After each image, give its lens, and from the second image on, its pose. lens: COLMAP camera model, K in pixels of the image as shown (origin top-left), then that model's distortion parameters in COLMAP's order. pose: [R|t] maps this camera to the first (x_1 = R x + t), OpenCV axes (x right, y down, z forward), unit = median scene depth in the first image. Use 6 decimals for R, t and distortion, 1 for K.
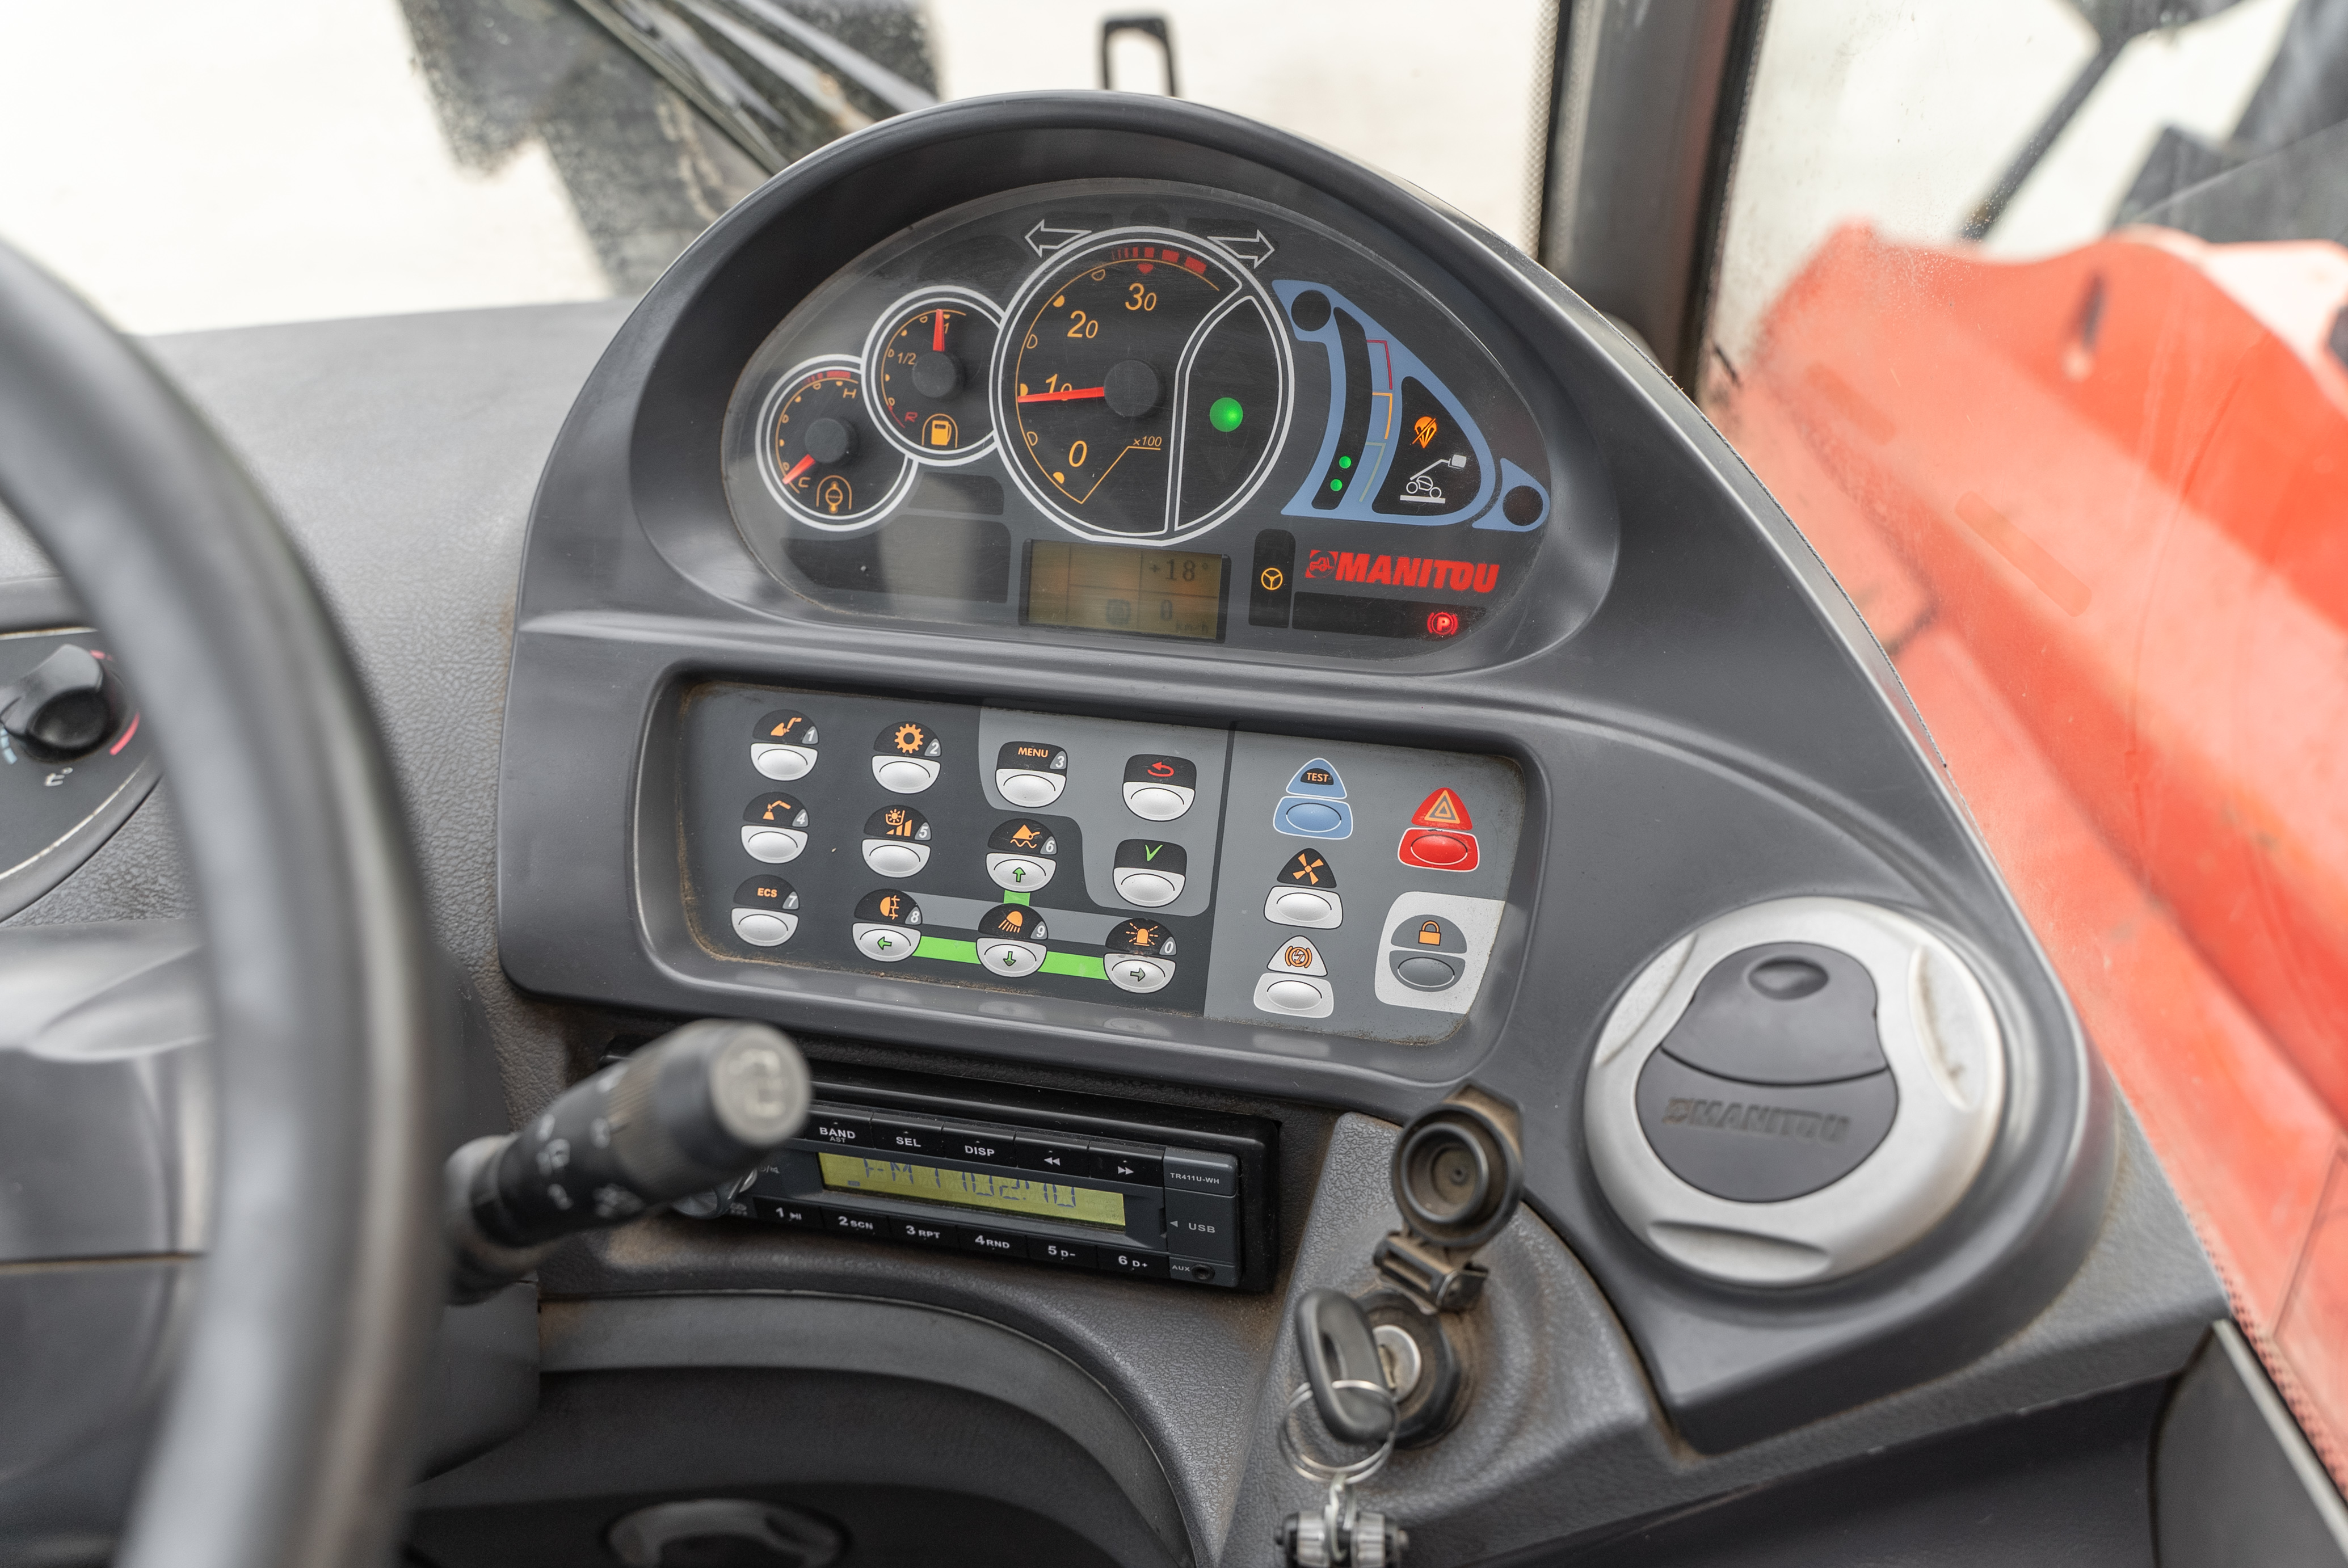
lens RADIAL K [[1950.2, 0, 1184.1], [0, 1950.2, 795.2], [0, 0, 1]] dist [-0.000686, -0.016399]
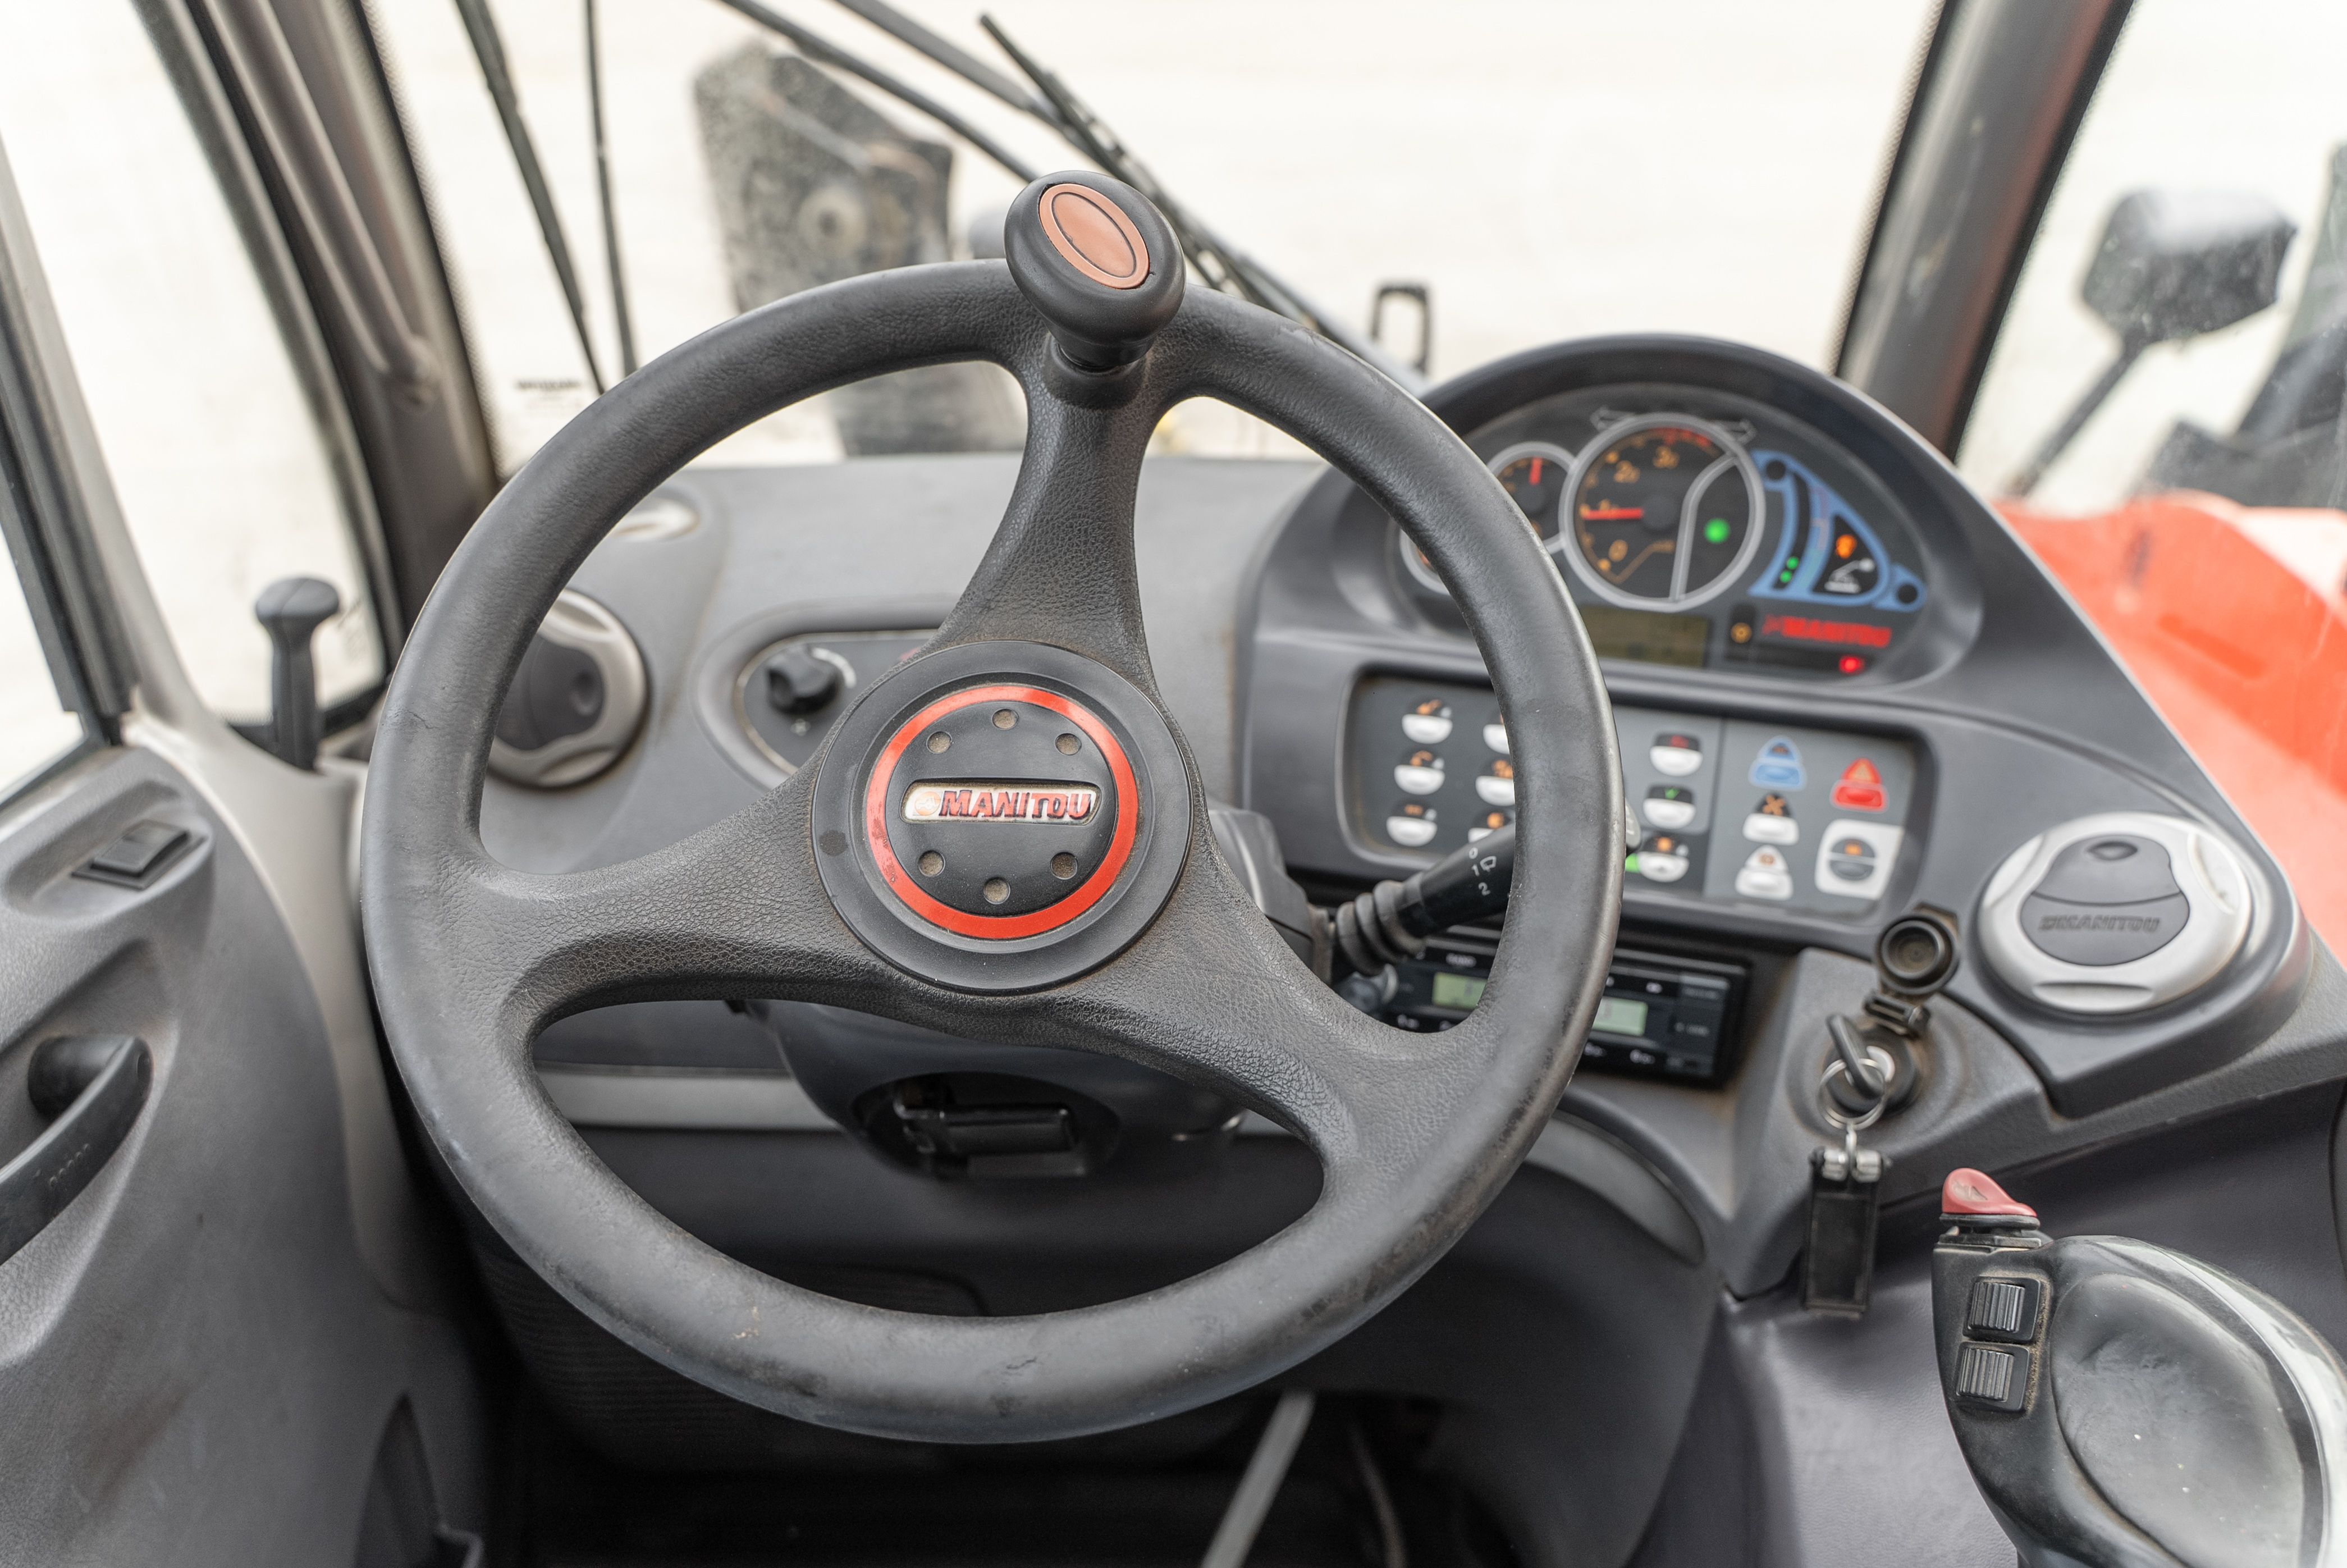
lens RADIAL K [[1869.7, 0, 1177.3], [0, 1869.7, 773.5], [0, 0, 1]] dist [0.026665, -0.037829]
pose [[0.998143, 0.060696, -0.005195, -0.409666], [-0.060875, 0.990642, -0.122161, 0.224038], [-0.002268, 0.122250, 0.992497, -0.523586]]
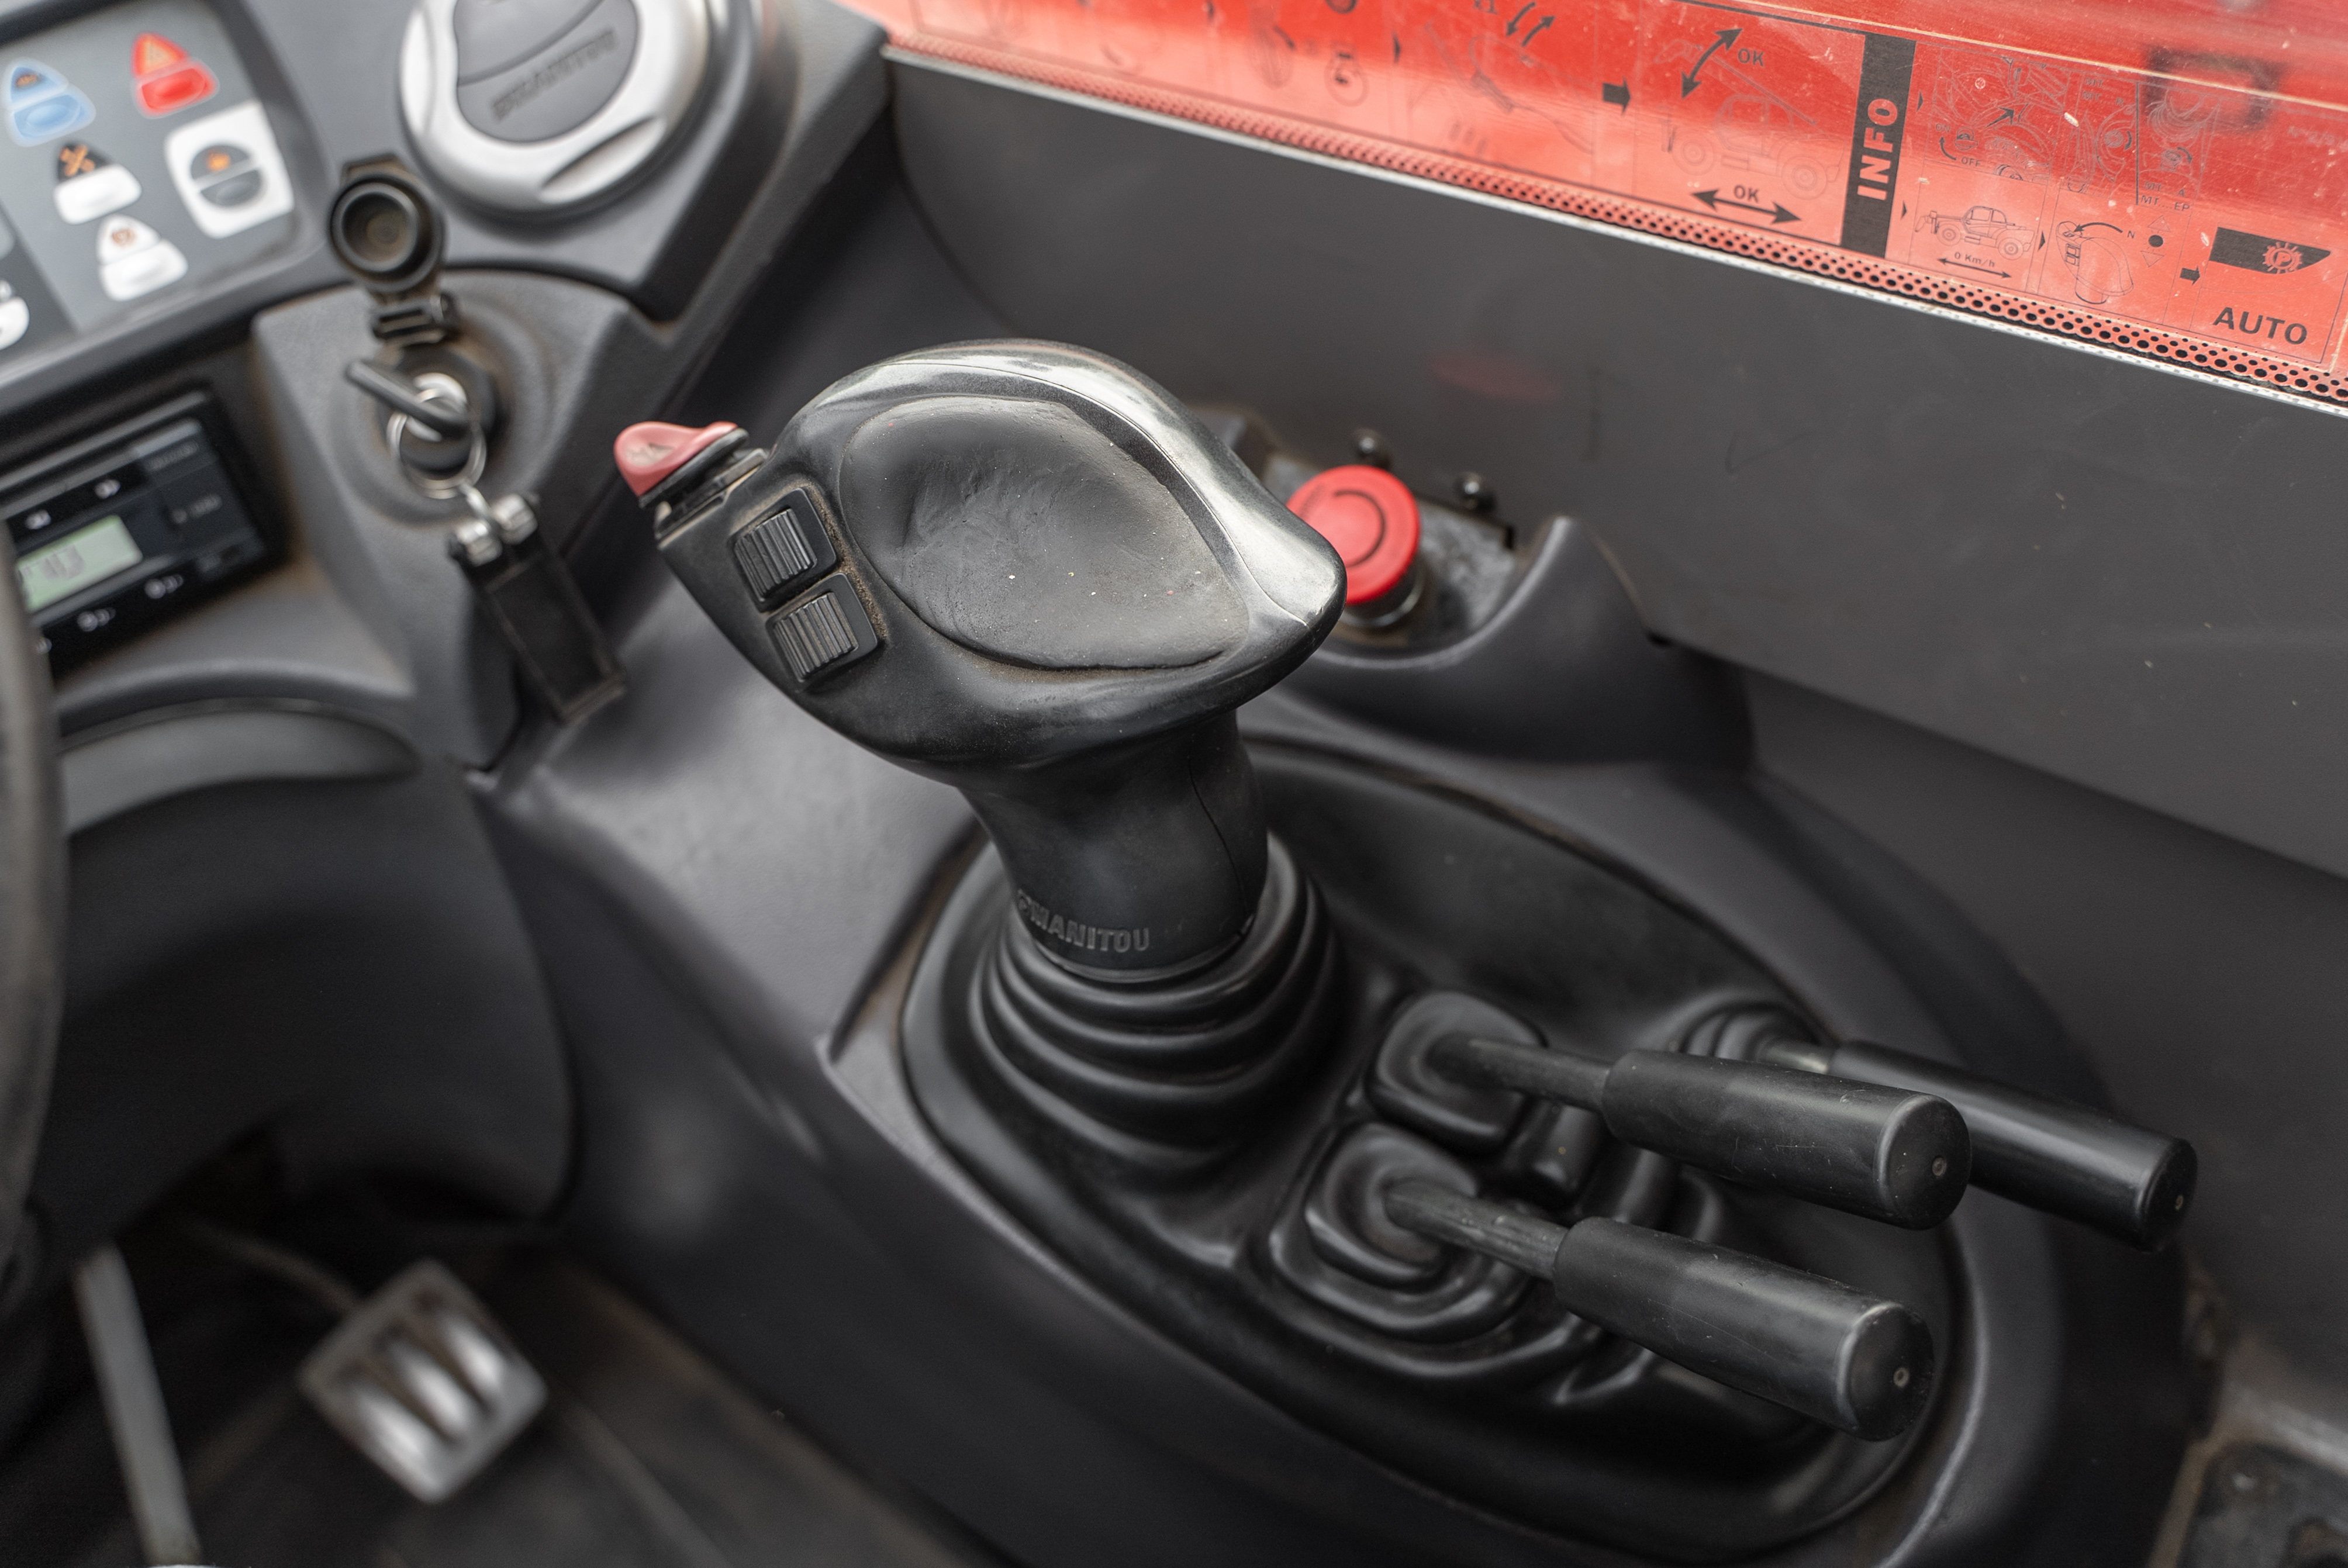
lens RADIAL K [[1950.4, 0, 1184.1], [0, 1950.4, 795.2], [0, 0, 1]] dist [-0.000686, -0.016399]
pose [[0.613030, -0.585434, 0.530529, -0.324049], [0.491280, 0.808361, 0.324342, 0.264651], [-0.618739, 0.061807, 0.783161, -0.185314]]
